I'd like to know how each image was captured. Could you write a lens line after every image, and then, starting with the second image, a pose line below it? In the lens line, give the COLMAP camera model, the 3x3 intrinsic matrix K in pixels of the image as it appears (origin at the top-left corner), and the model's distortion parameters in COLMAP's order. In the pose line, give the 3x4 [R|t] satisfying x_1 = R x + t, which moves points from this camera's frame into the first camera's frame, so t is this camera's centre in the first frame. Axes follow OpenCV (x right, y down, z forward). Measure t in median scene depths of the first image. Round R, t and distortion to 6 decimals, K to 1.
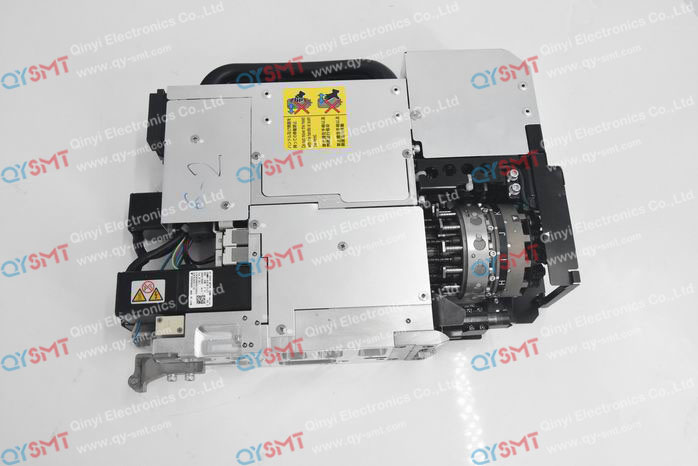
lens RADIAL K [[685.1, 0, 349.0], [0, 685.1, 233.0], [0, 0, 1]] dist [-0.011880, 0.003880]
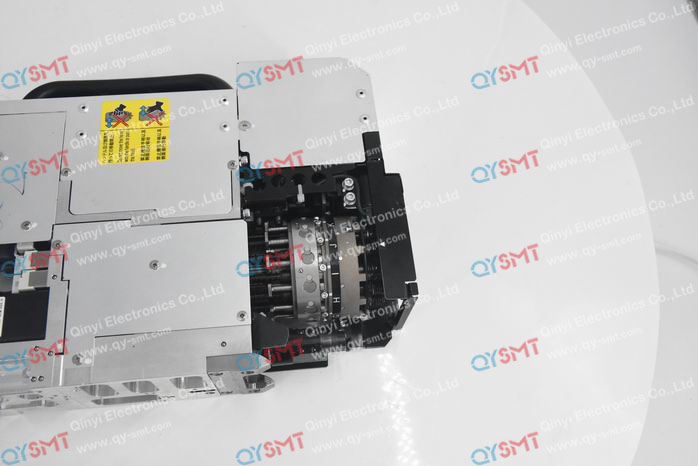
lens RADIAL K [[685.1, 0, 349.0], [0, 685.1, 233.0], [0, 0, 1]] dist [-0.011880, 0.003880]
pose [[0.998247, -0.034522, 0.048066, 0.197420], [0.039089, 0.994460, -0.097577, 0.072691], [-0.044431, 0.099285, 0.994067, 0.086532]]
